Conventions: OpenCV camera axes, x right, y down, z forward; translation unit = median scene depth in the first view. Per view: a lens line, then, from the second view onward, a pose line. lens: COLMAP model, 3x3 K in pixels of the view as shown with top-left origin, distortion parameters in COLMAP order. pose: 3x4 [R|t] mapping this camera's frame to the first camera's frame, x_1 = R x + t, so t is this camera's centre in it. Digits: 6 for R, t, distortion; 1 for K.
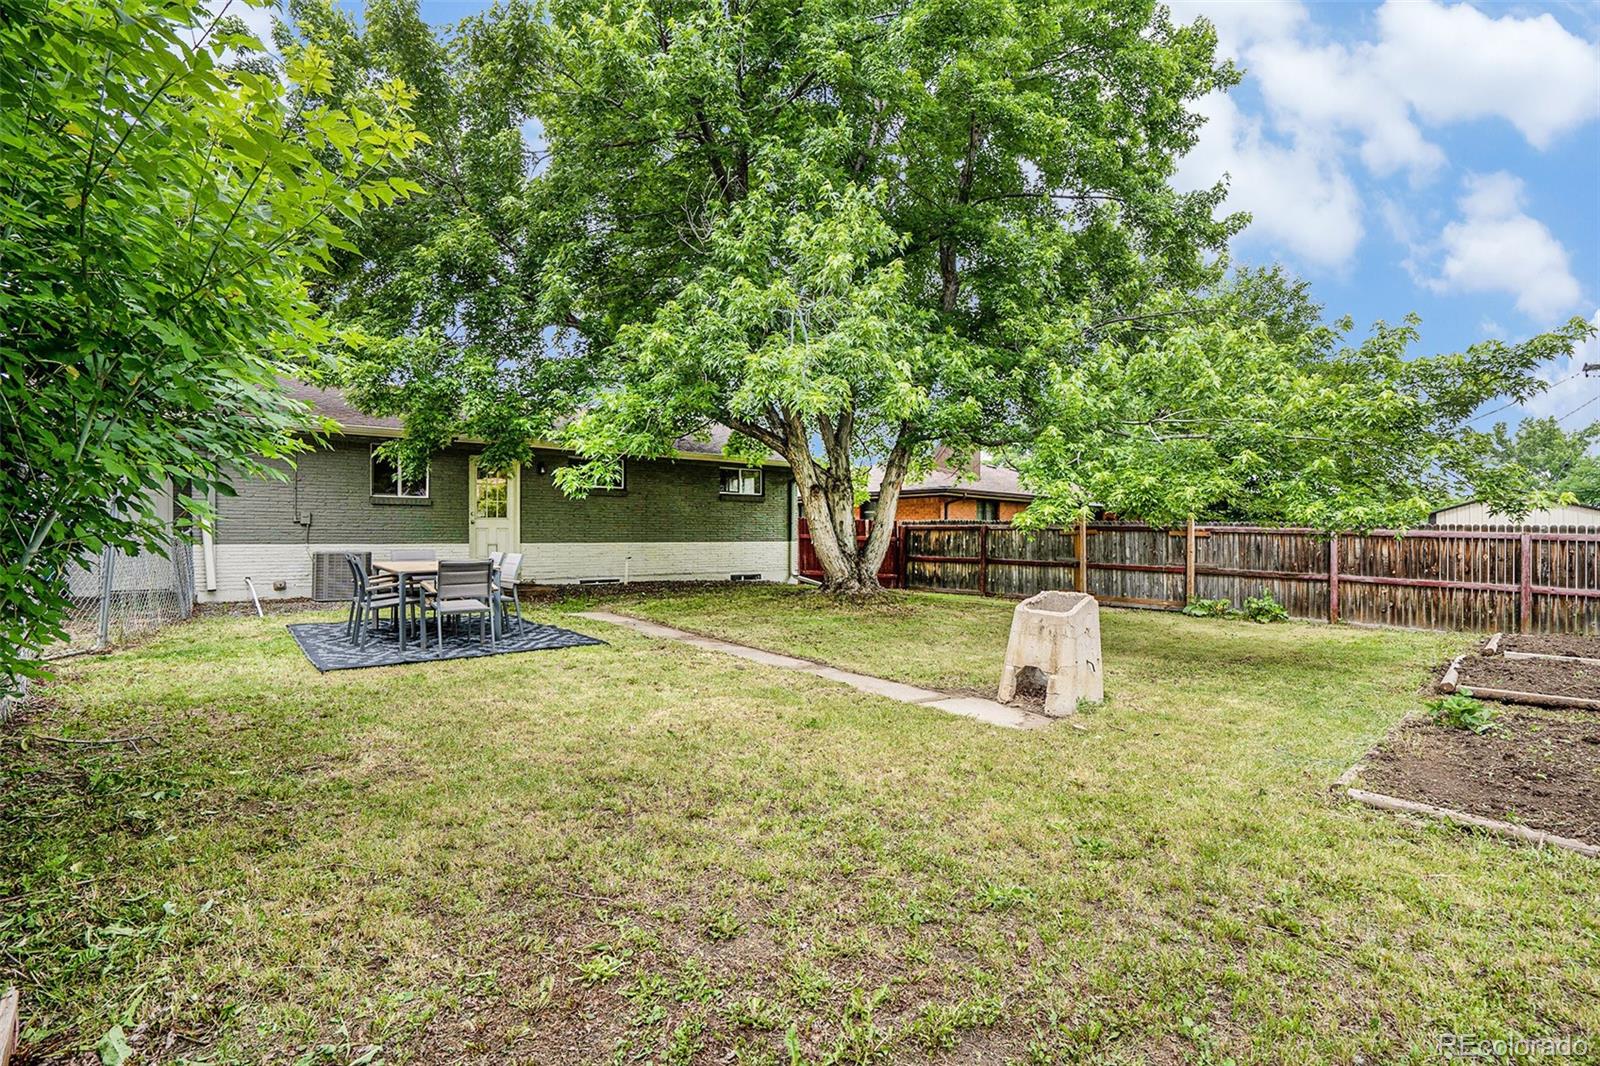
lens RADIAL K [[814.2, 0, 800.0], [0, 814.2, 533.0], [0, 0, 1]] dist [0.000738, 0.000397]
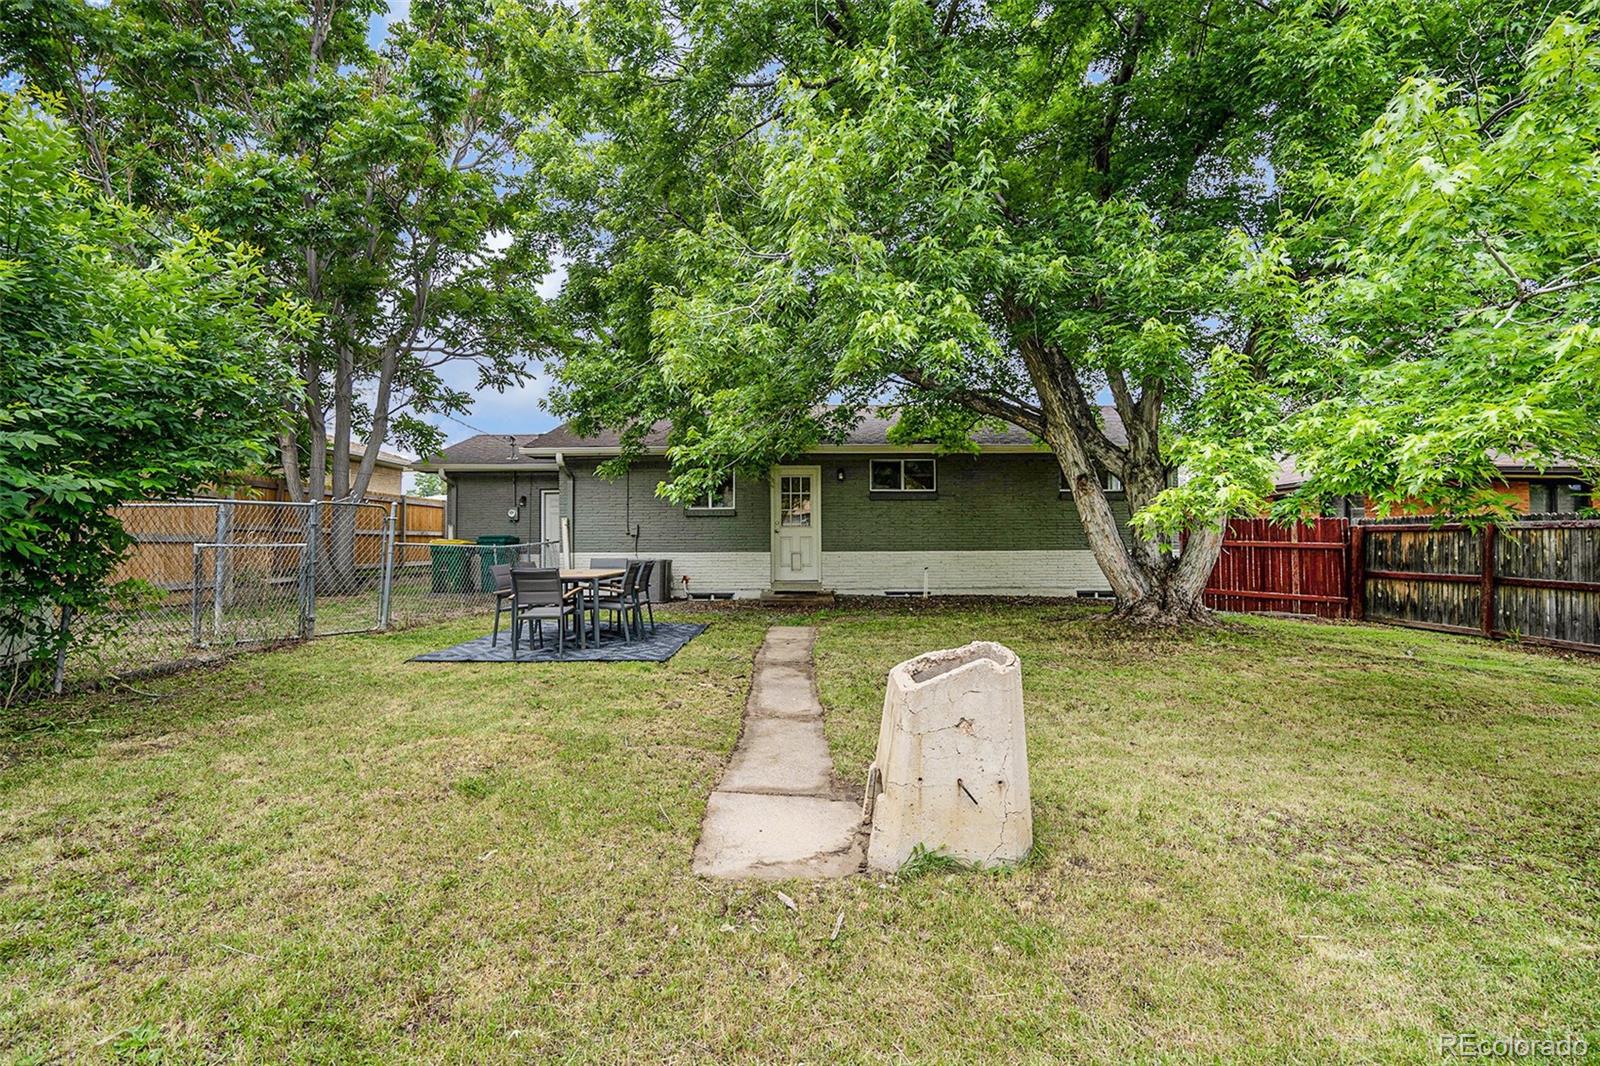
lens RADIAL K [[814.2, 0, 800.0], [0, 814.2, 533.0], [0, 0, 1]] dist [0.000738, 0.000397]
pose [[0.756417, -0.014079, -0.653938, 0.245537], [0.008945, 0.999897, -0.011181, 0.000537], [0.654028, 0.002608, 0.756466, 0.206555]]
